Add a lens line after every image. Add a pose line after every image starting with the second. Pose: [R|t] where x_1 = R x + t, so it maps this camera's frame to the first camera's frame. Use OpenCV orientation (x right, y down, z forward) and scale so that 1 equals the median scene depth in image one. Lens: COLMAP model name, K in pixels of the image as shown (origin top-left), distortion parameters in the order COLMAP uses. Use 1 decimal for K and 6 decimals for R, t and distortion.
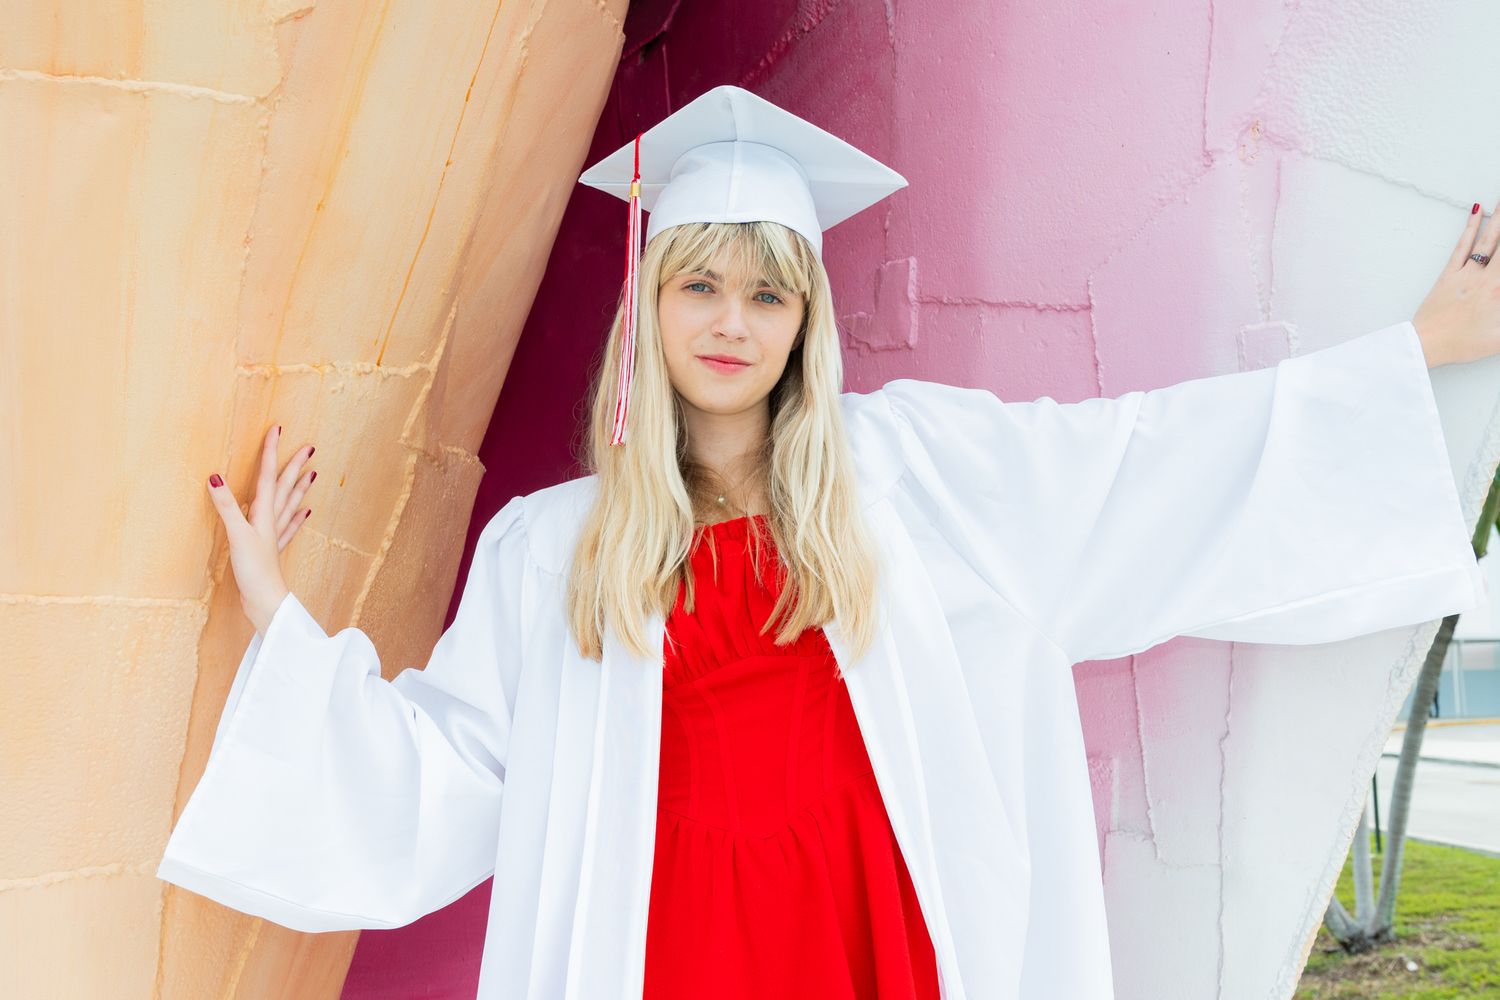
lens RADIAL K [[1851.2, 0, 752.7], [0, 1851.2, 500.4], [0, 0, 1]] dist [0.019232, 0.000000]
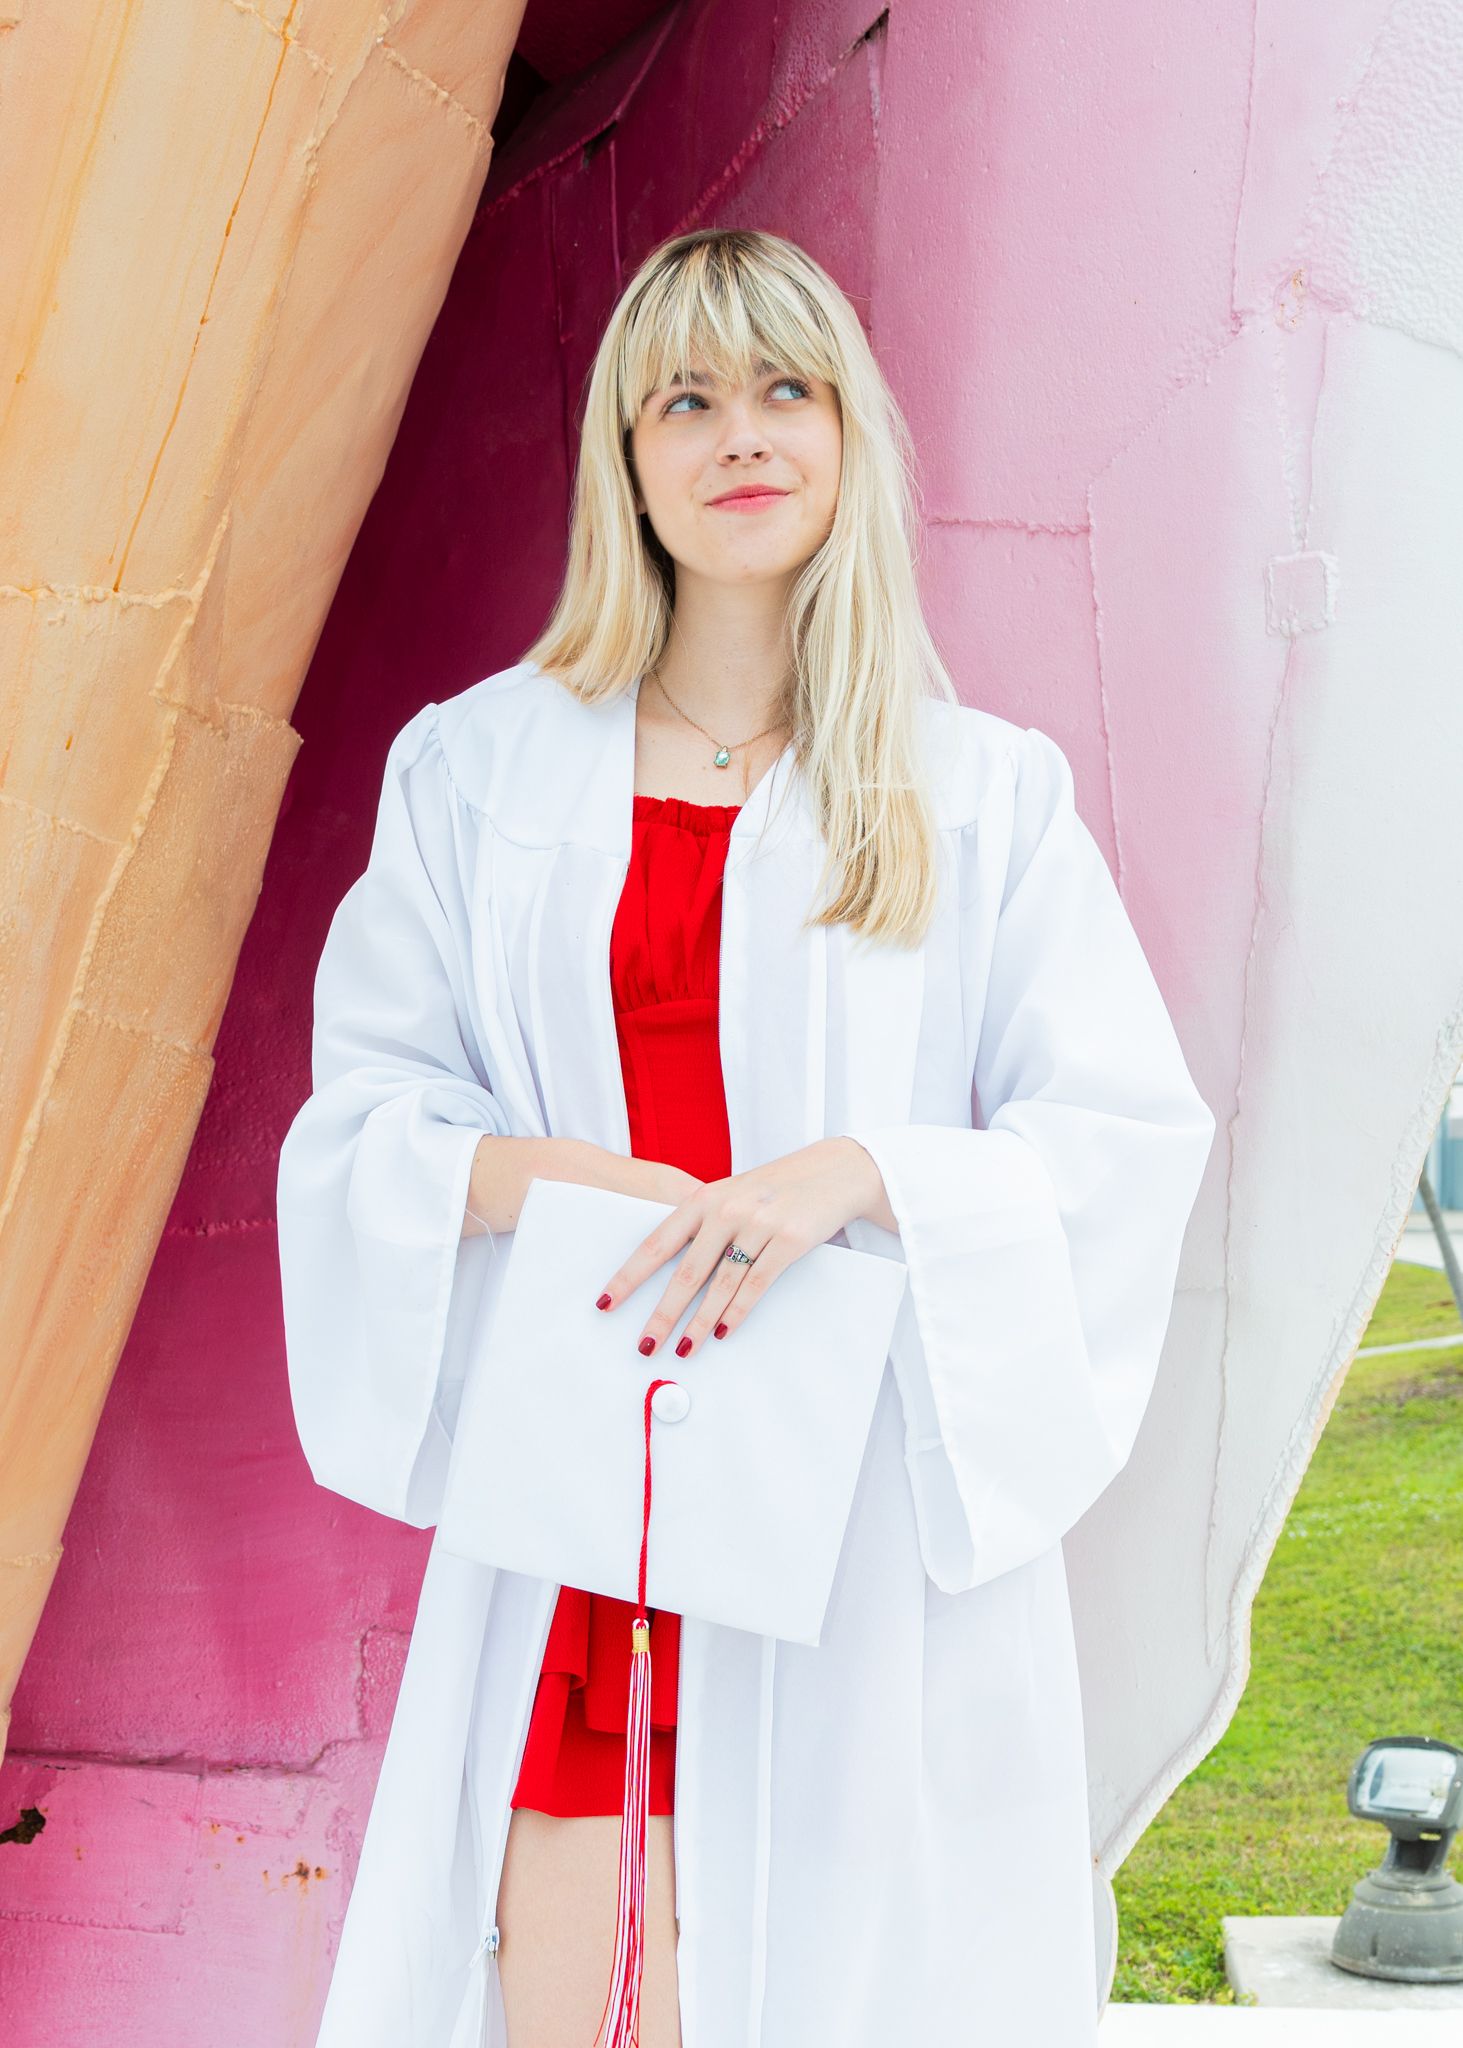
lens RADIAL K [[2871.2, 0, 718.7], [0, 2871.2, 1126.4], [0, 0, 1]] dist [0.034213, 0.000000]
pose [[0.995034, 0.034696, -0.093293, 0.158976], [-0.025167, 0.994523, 0.101440, 0.019496], [0.096302, -0.098589, 0.990458, -0.168435]]
